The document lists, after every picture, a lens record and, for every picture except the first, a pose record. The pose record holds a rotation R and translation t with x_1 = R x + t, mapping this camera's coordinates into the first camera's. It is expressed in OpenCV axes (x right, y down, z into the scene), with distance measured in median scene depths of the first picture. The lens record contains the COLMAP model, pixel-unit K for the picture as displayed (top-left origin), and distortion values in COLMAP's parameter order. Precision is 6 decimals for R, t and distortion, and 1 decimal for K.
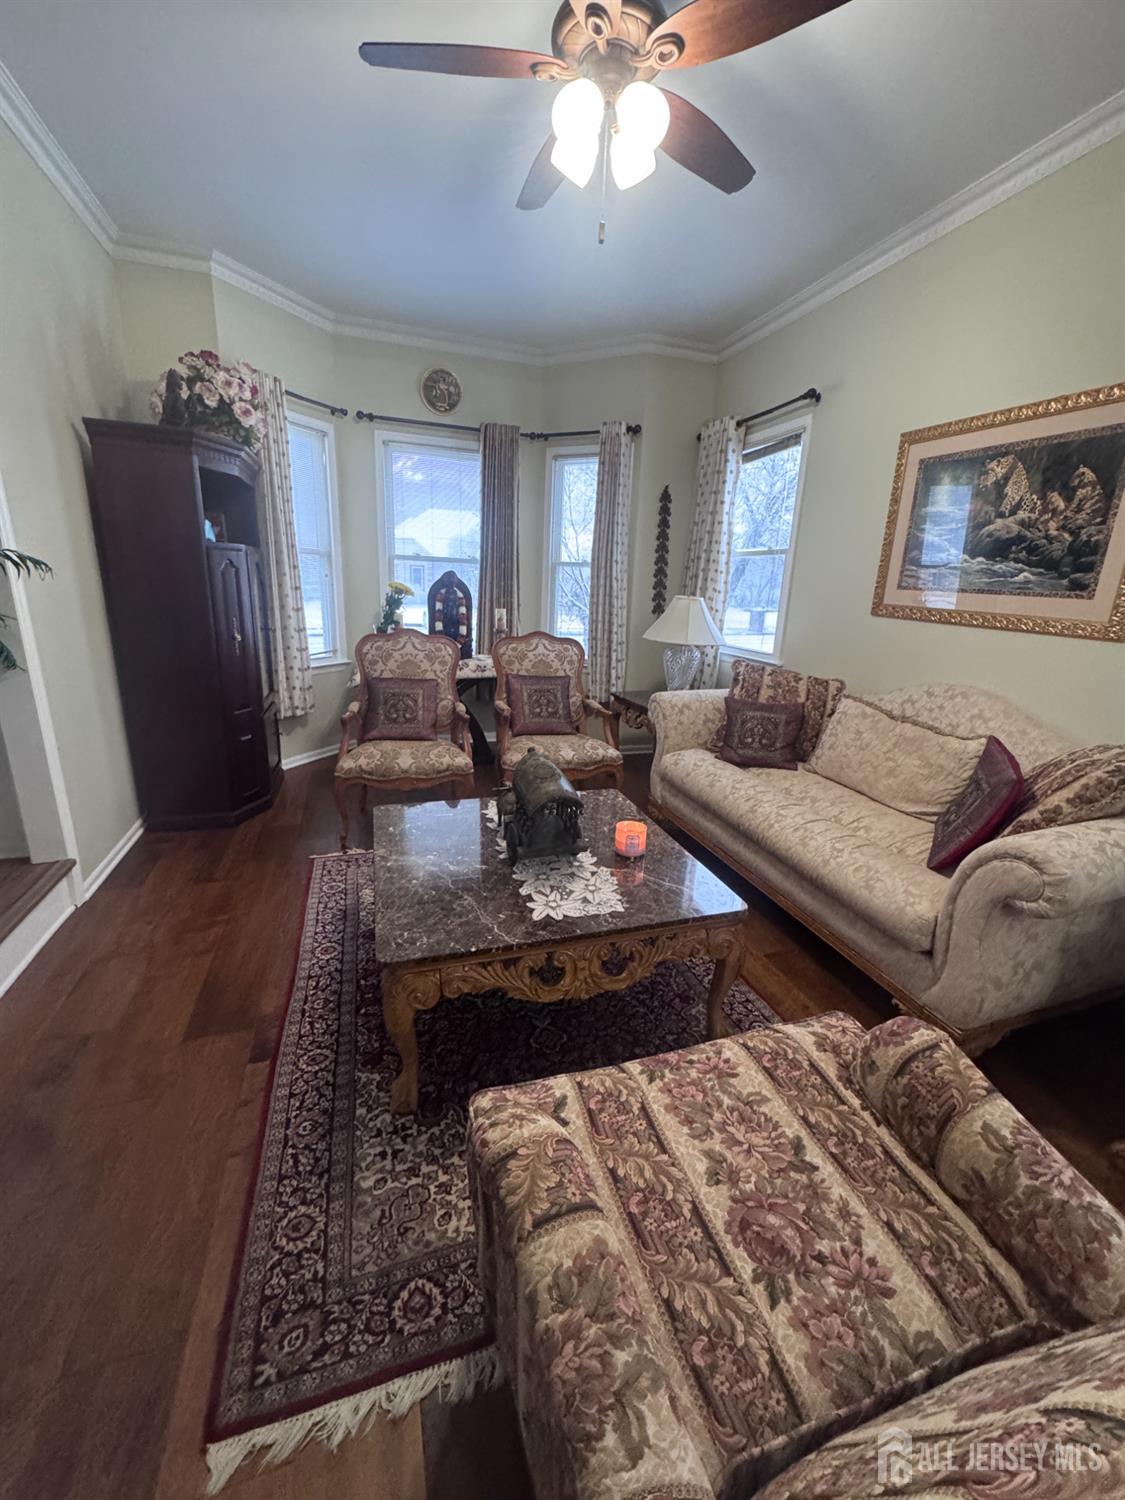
lens RADIAL K [[598.5, 0, 562.5], [0, 598.5, 750.0], [0, 0, 1]] dist [-0.003715, 0.000174]
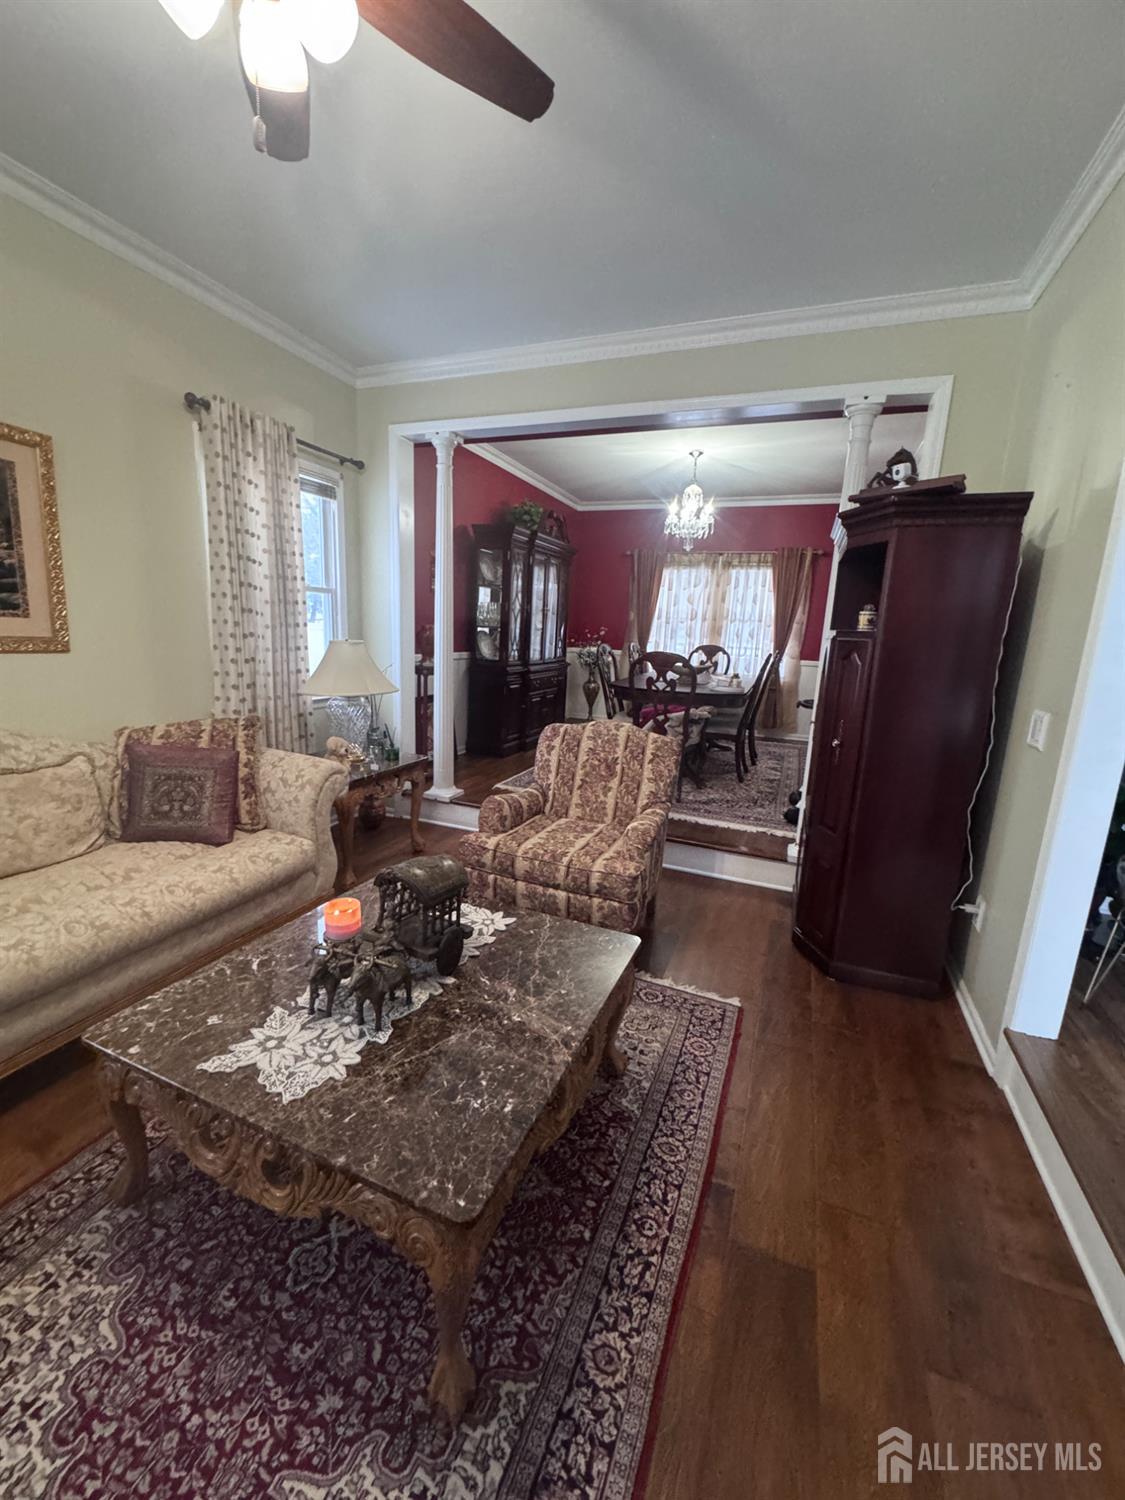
lens RADIAL K [[598.5, 0, 562.5], [0, 598.5, 750.0], [0, 0, 1]] dist [-0.003715, 0.000174]
pose [[-0.760300, -0.201060, 0.617672, -0.777197], [0.104140, 0.900862, 0.421429, -0.515276], [-0.641169, 0.384737, -0.663987, 1.560349]]
